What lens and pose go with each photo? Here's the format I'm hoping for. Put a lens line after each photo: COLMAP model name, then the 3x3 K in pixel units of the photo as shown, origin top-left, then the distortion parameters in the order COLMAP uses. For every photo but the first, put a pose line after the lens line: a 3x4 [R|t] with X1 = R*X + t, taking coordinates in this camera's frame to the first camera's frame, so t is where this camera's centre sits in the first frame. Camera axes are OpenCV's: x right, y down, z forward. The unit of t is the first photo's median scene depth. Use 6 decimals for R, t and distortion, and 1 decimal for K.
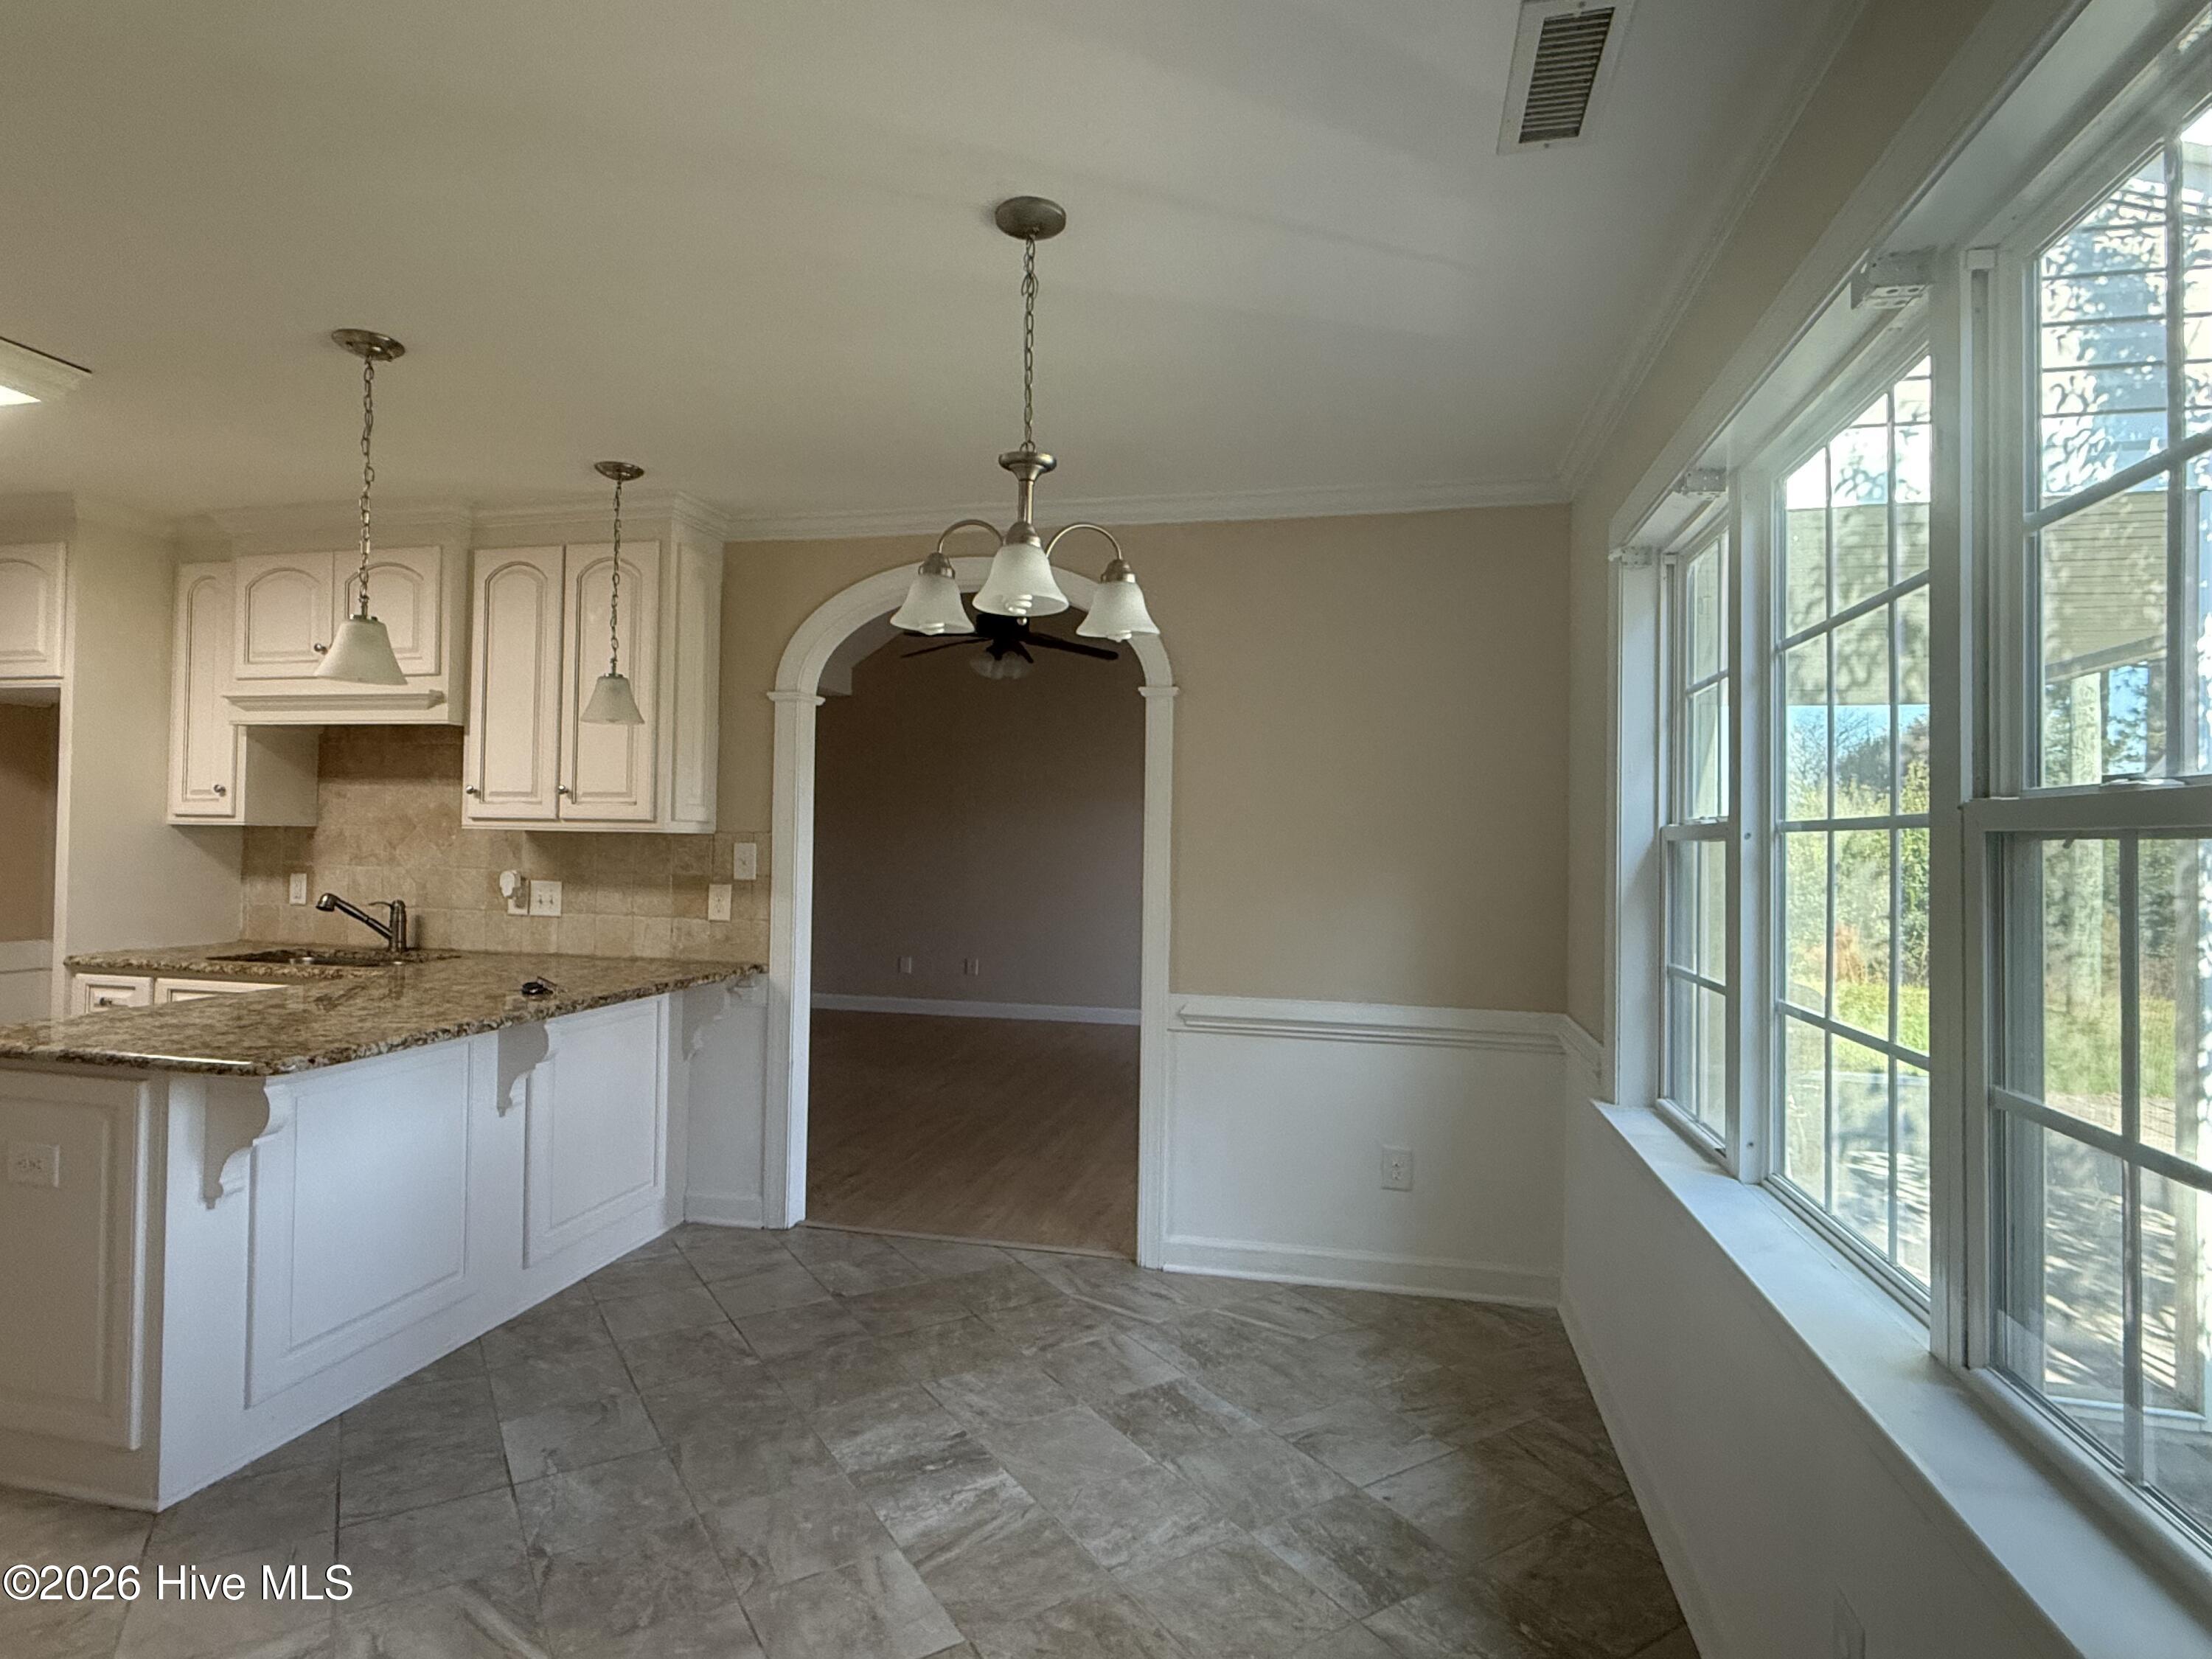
lens RADIAL K [[1163.6, 0, 1098.7], [0, 1163.6, 820.0], [0, 0, 1]] dist [-0.001621, 0.002002]
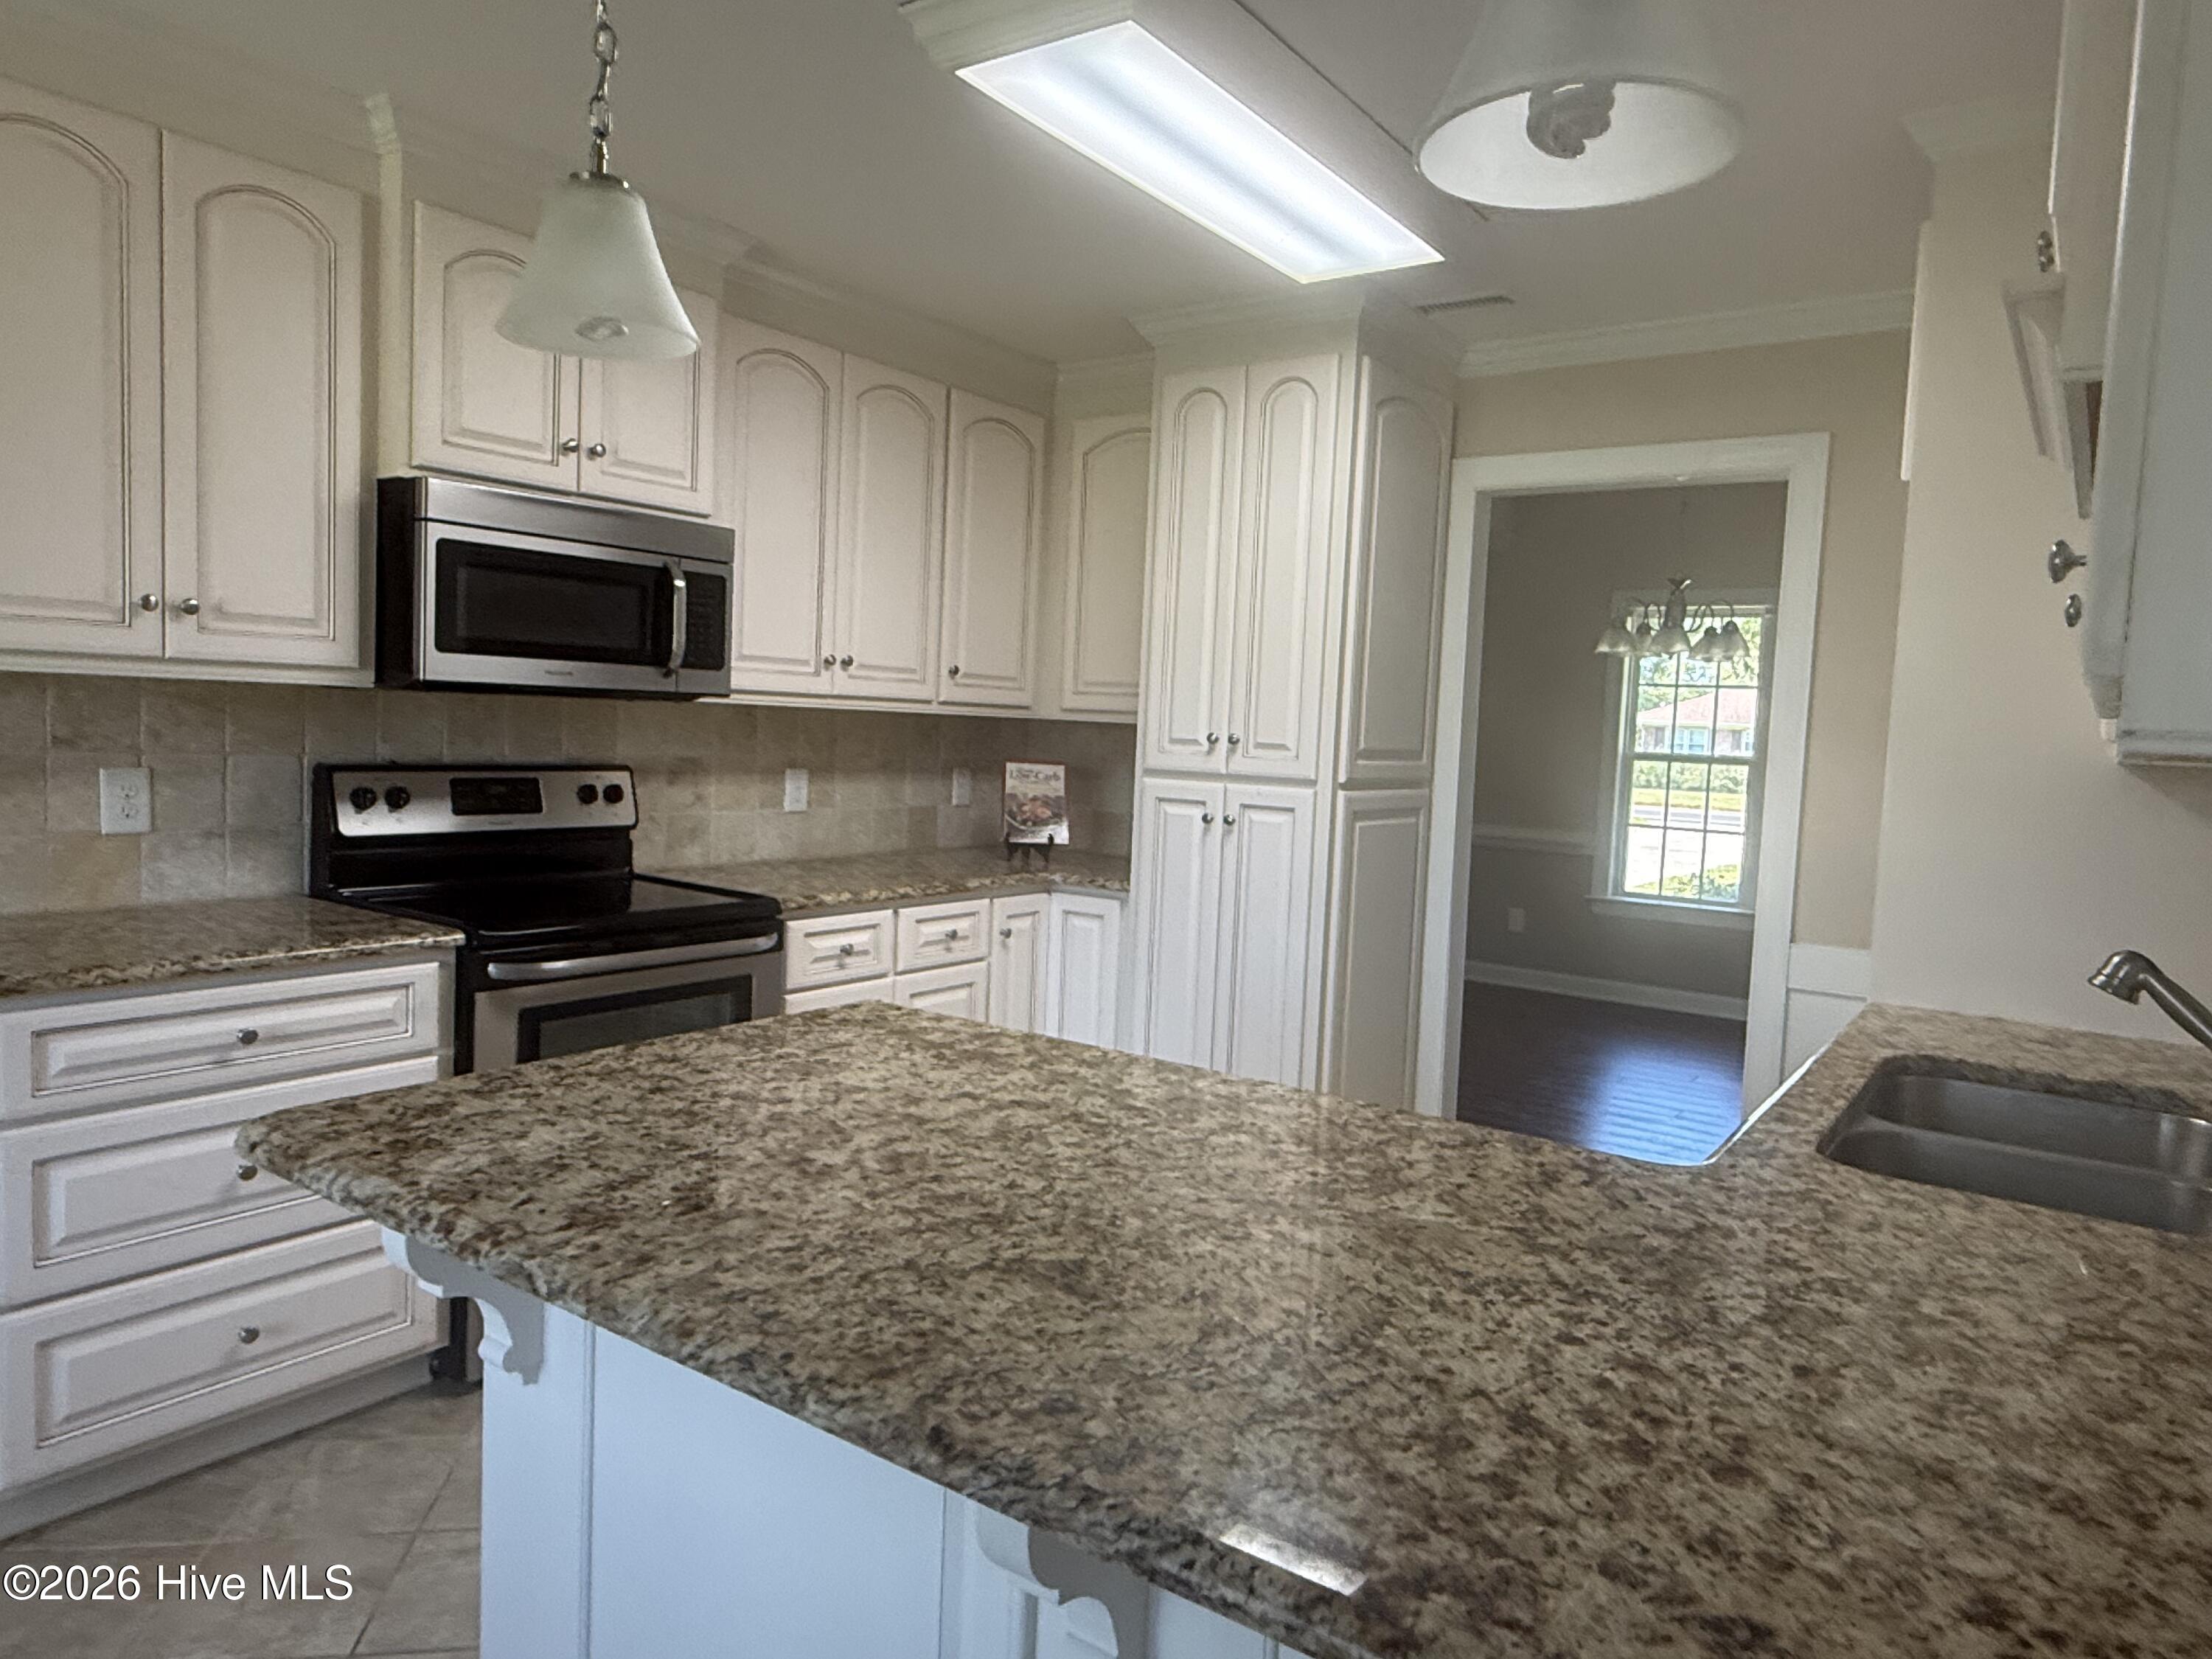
lens RADIAL K [[1408.1, 0, 1123.2], [0, 1408.1, 817.6], [0, 0, 1]] dist [-0.012508, 0.006953]
pose [[-0.378755, 0.027418, -0.925091, -0.175400], [-0.037336, 0.998295, 0.044874, 0.017365], [0.924744, 0.051536, -0.377085, 1.024520]]
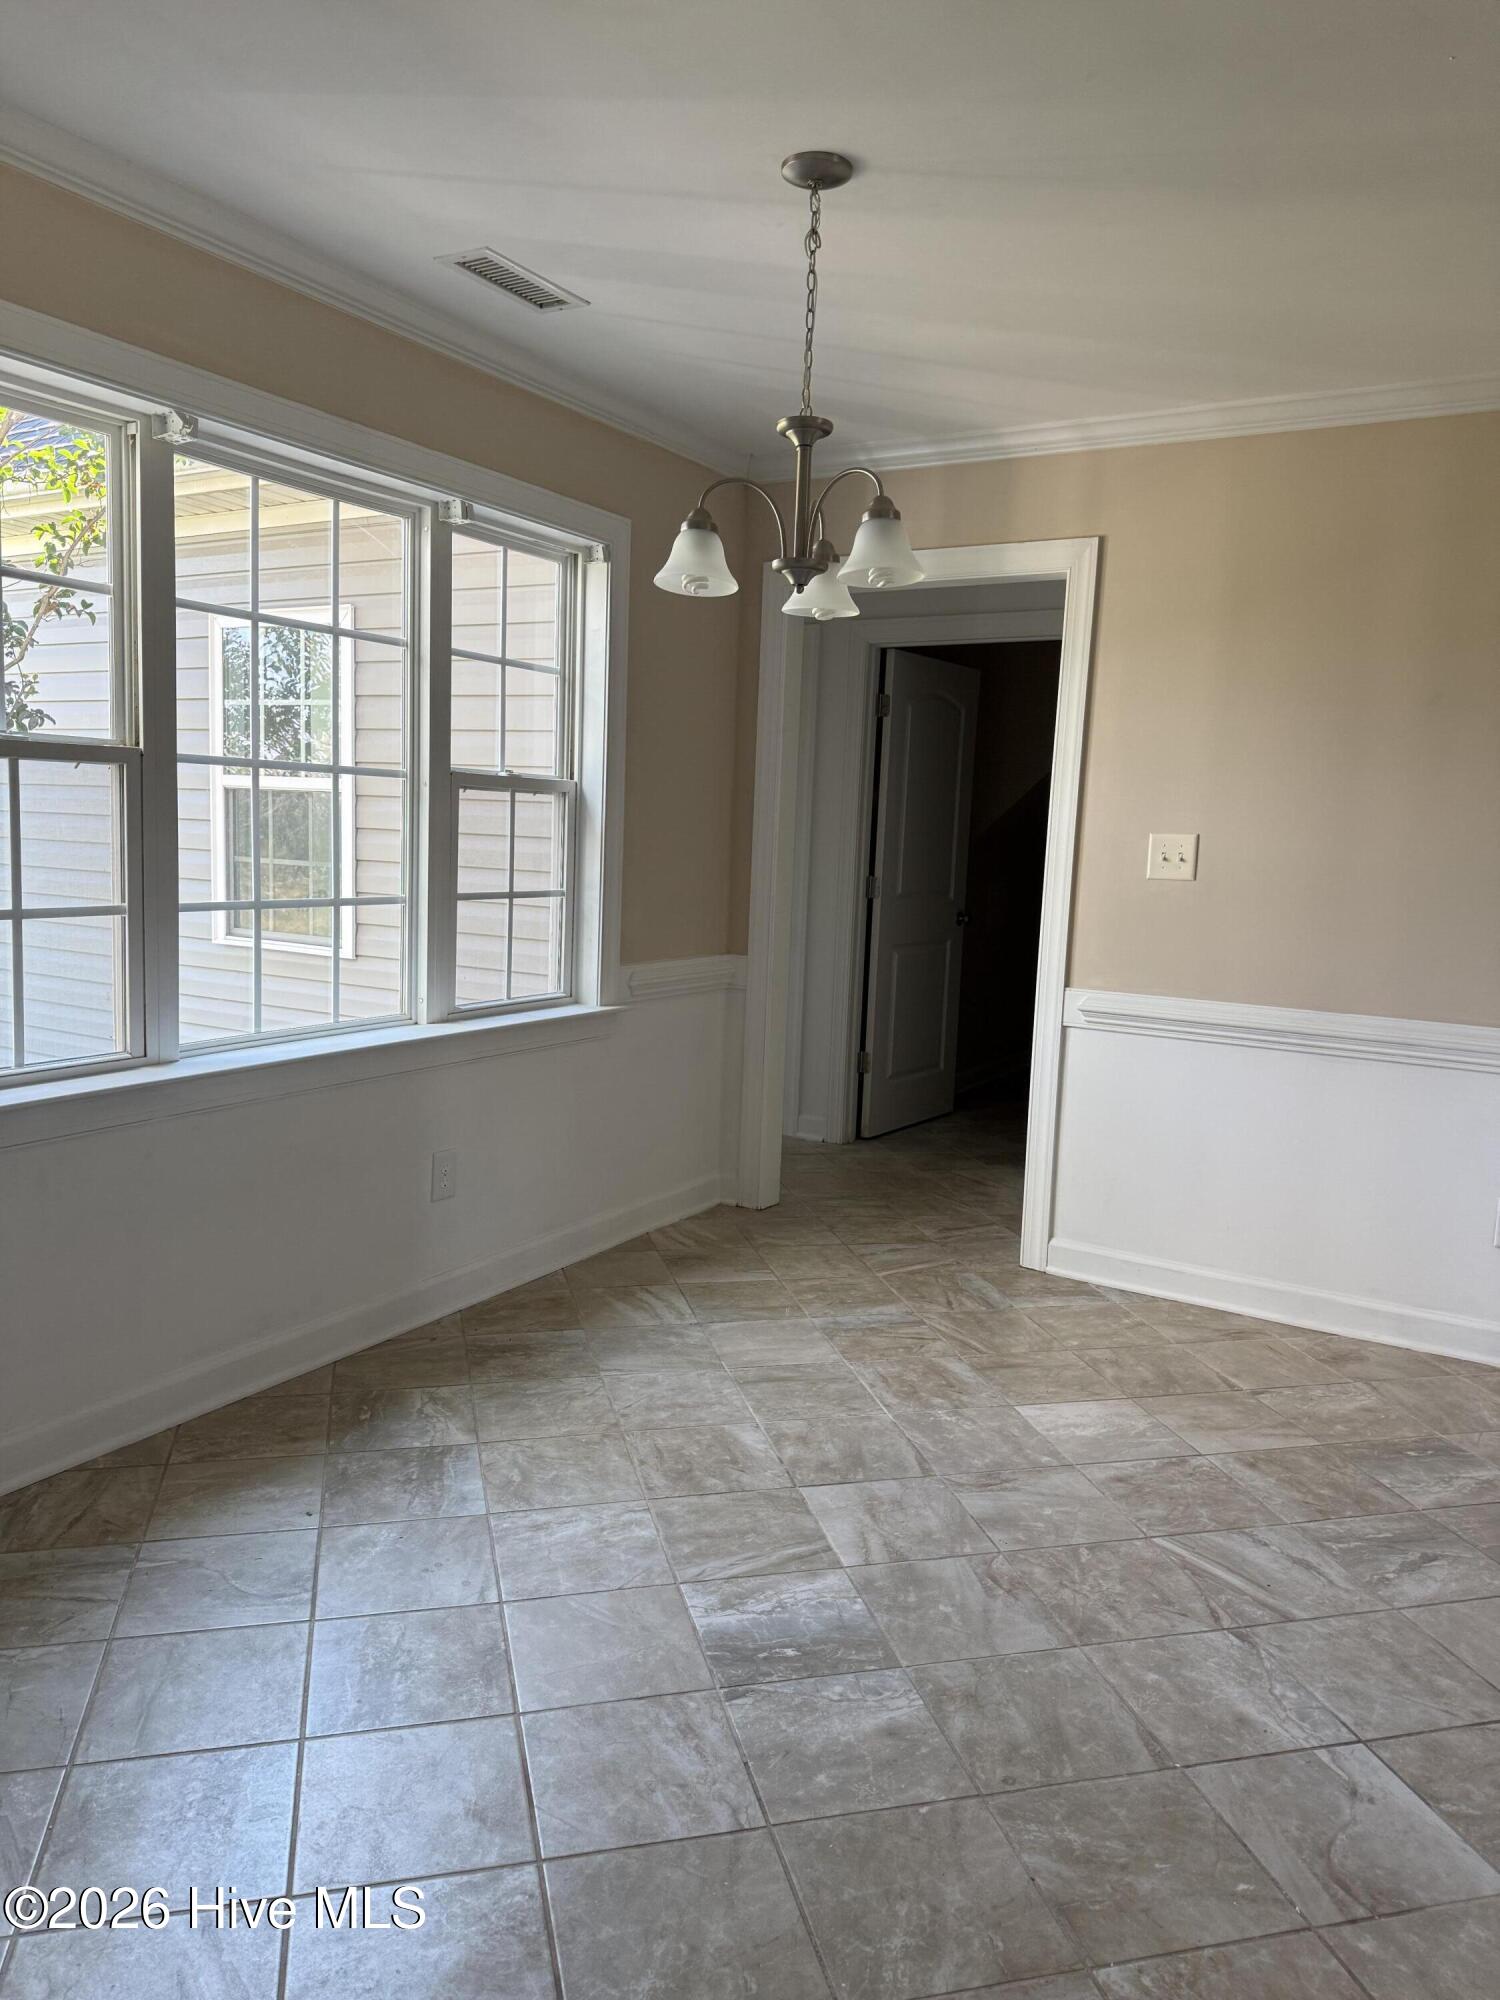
lens RADIAL K [[1409.6, 0, 752.0], [0, 1409.6, 997.3], [0, 0, 1]] dist [0.023723, -0.026150]
pose [[-0.951968, -0.091384, 0.292242, -0.247283], [-0.060476, 0.991739, 0.113121, 0.029222], [-0.300166, 0.090014, -0.949631, 1.301299]]
